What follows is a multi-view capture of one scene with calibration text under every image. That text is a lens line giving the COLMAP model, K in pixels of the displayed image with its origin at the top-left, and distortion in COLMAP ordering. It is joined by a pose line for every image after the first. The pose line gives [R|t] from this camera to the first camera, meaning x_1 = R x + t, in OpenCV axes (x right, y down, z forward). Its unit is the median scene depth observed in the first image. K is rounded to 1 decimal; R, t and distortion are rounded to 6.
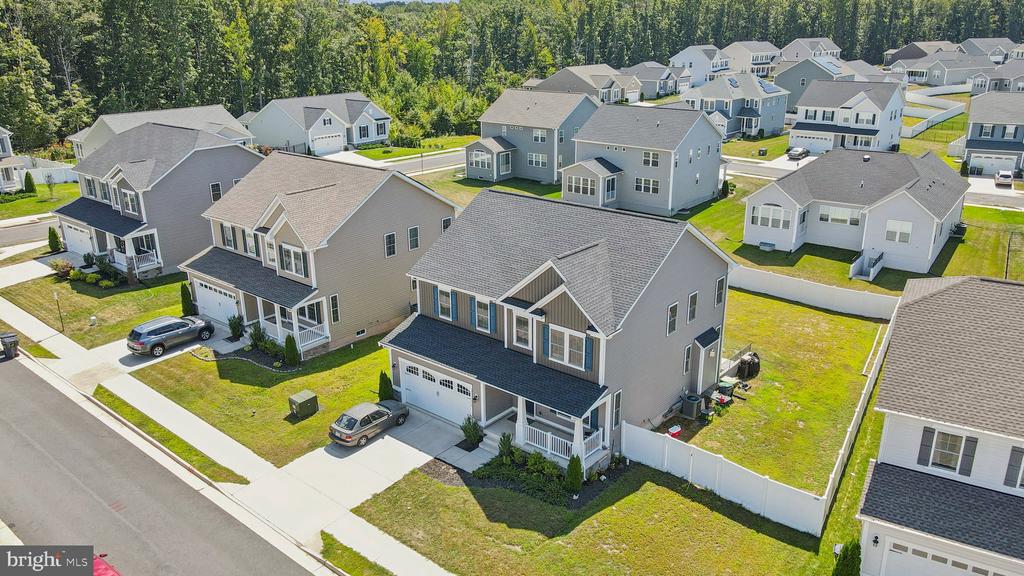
lens RADIAL K [[778.0, 0, 504.8], [0, 778.0, 294.8], [0, 0, 1]] dist [-0.002066, 0.029189]
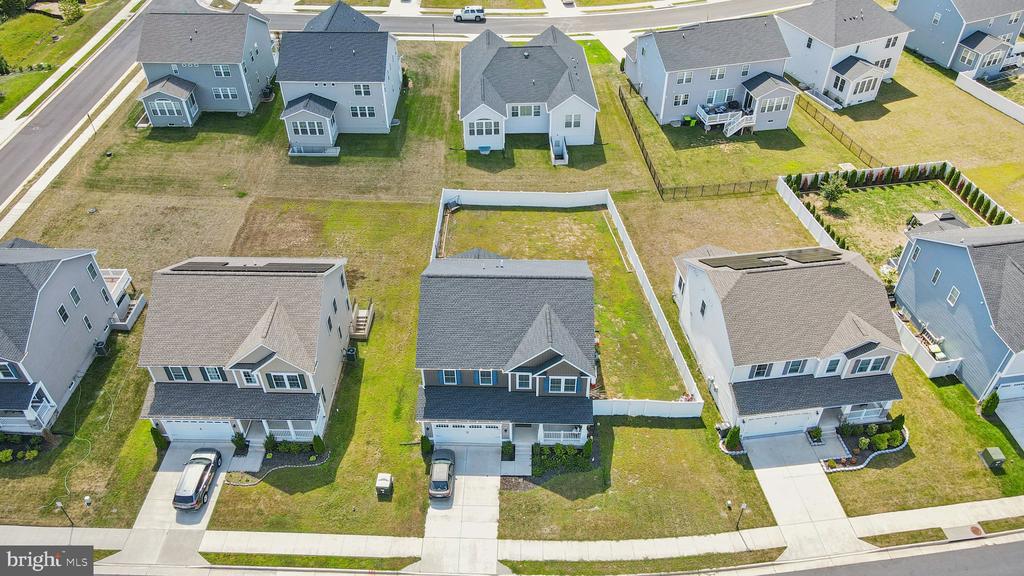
lens RADIAL K [[778.0, 0, 508.1], [0, 778.0, 287.7], [0, 0, 1]] dist [-0.002066, 0.029189]
pose [[0.780585, -0.412203, 0.469867, -0.557723], [0.213388, 0.882306, 0.419526, -0.661241], [-0.587496, -0.227212, 0.776674, -0.121011]]
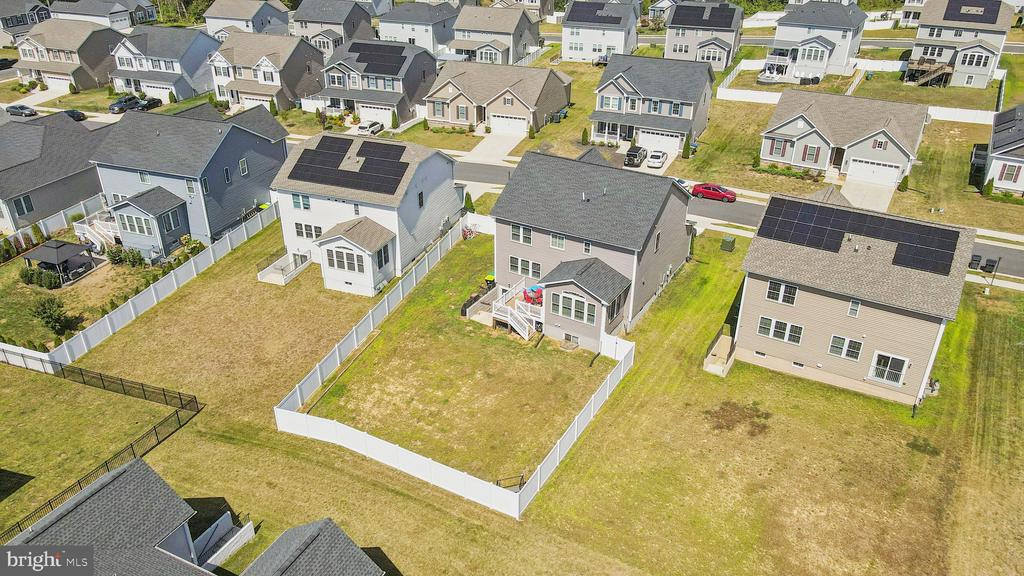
lens RADIAL K [[778.0, 0, 494.5], [0, 778.0, 282.5], [0, 0, 1]] dist [-0.002066, 0.029189]
pose [[-0.987357, 0.078583, -0.137660, 0.492417], [-0.047031, 0.684120, 0.727852, -1.008788], [0.151373, 0.725124, -0.671775, 2.043445]]
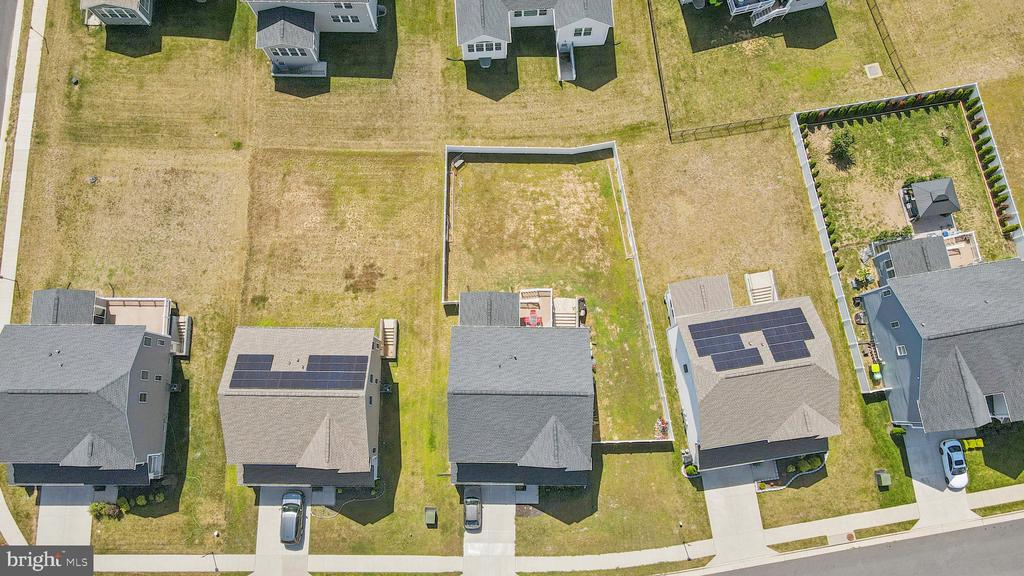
lens RADIAL K [[778.0, 0, 507.7], [0, 778.0, 290.5], [0, 0, 1]] dist [-0.002066, 0.029189]
pose [[0.766835, -0.632261, 0.110495, 0.022653], [0.206625, 0.406165, 0.890133, -1.620087], [-0.607676, -0.659754, 0.442102, 0.388971]]
